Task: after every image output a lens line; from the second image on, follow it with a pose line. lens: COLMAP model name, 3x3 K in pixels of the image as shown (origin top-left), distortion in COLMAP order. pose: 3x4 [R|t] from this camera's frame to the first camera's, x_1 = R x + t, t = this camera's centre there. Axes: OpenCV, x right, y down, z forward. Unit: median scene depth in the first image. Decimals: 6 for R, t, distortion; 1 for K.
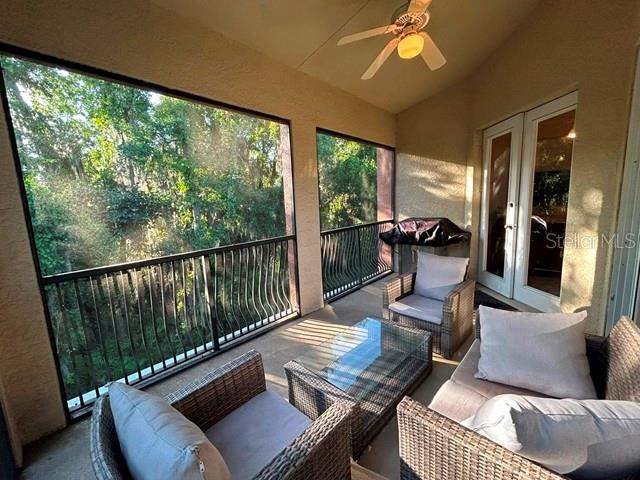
lens RADIAL K [[258.0, 0, 318.9], [0, 258.0, 240.8], [0, 0, 1]] dist [-0.001639, 0.000506]
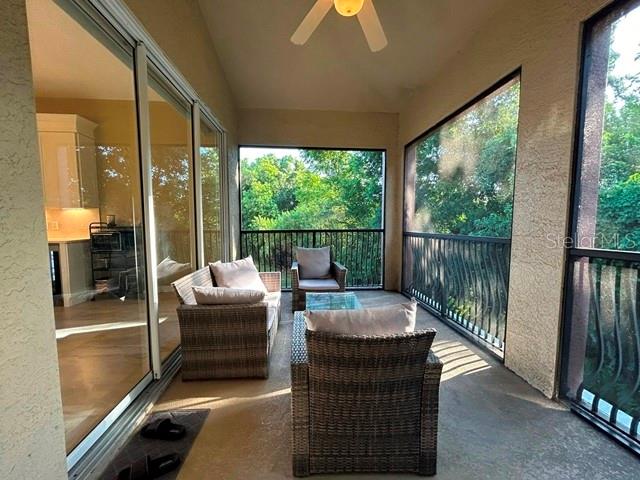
lens RADIAL K [[258.0, 0, 318.9], [0, 258.0, 240.8], [0, 0, 1]] dist [-0.001639, 0.000506]
pose [[-0.632401, 0.150637, -0.759854, 0.962604], [-0.056993, 0.969204, 0.239573, -0.224392], [0.772542, 0.194812, -0.604340, 1.290338]]
